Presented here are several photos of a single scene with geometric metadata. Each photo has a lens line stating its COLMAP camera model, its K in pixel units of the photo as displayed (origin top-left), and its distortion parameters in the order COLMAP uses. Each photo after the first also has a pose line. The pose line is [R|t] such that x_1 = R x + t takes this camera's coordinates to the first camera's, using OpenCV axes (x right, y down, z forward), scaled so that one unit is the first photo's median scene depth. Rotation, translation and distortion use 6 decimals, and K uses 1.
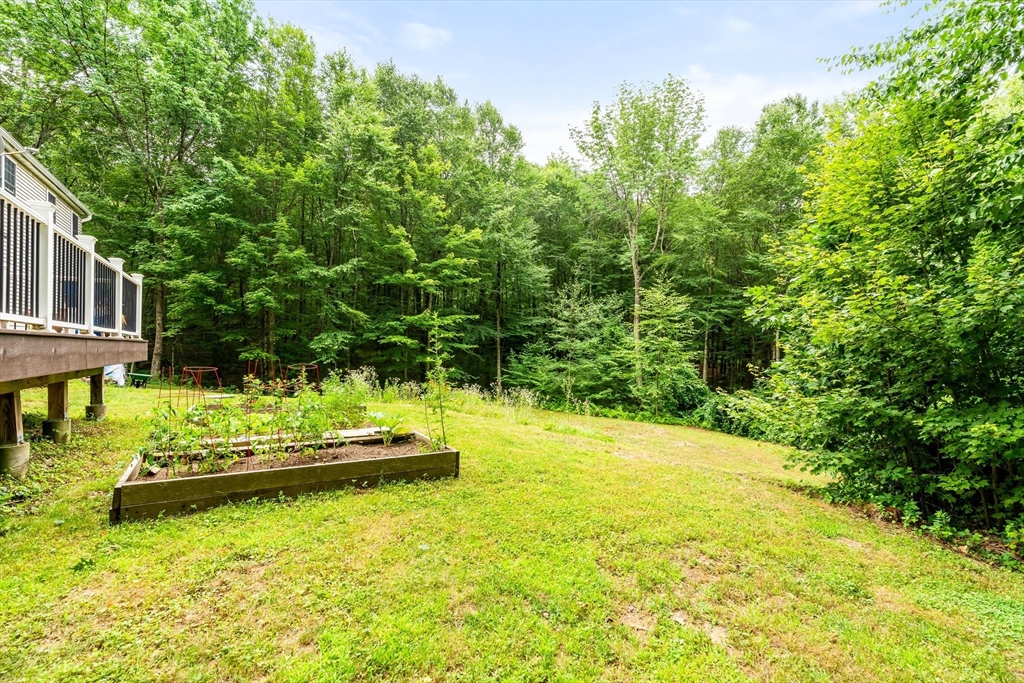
lens RADIAL K [[468.3, 0, 514.3], [0, 468.3, 344.6], [0, 0, 1]] dist [0.000651, 0.000166]
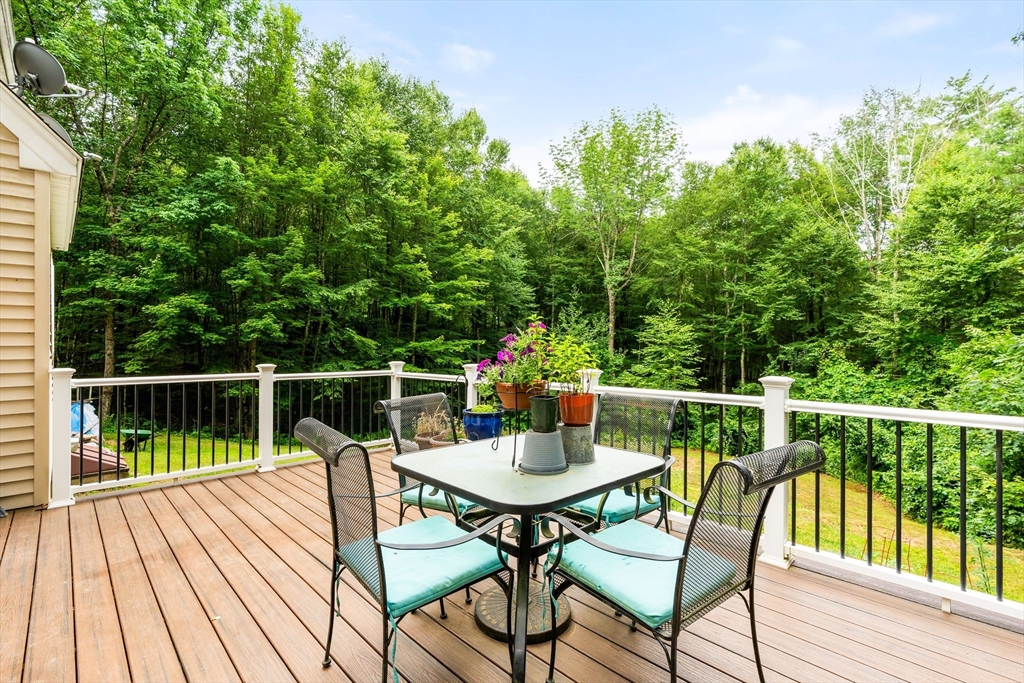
lens RADIAL K [[468.3, 0, 511.6], [0, 468.3, 343.8], [0, 0, 1]] dist [0.000651, 0.000166]
pose [[0.973770, 0.004044, 0.227499, -0.270828], [-0.003956, 0.999992, -0.000845, -0.062048], [-0.227501, -0.000077, 0.973778, 0.075270]]
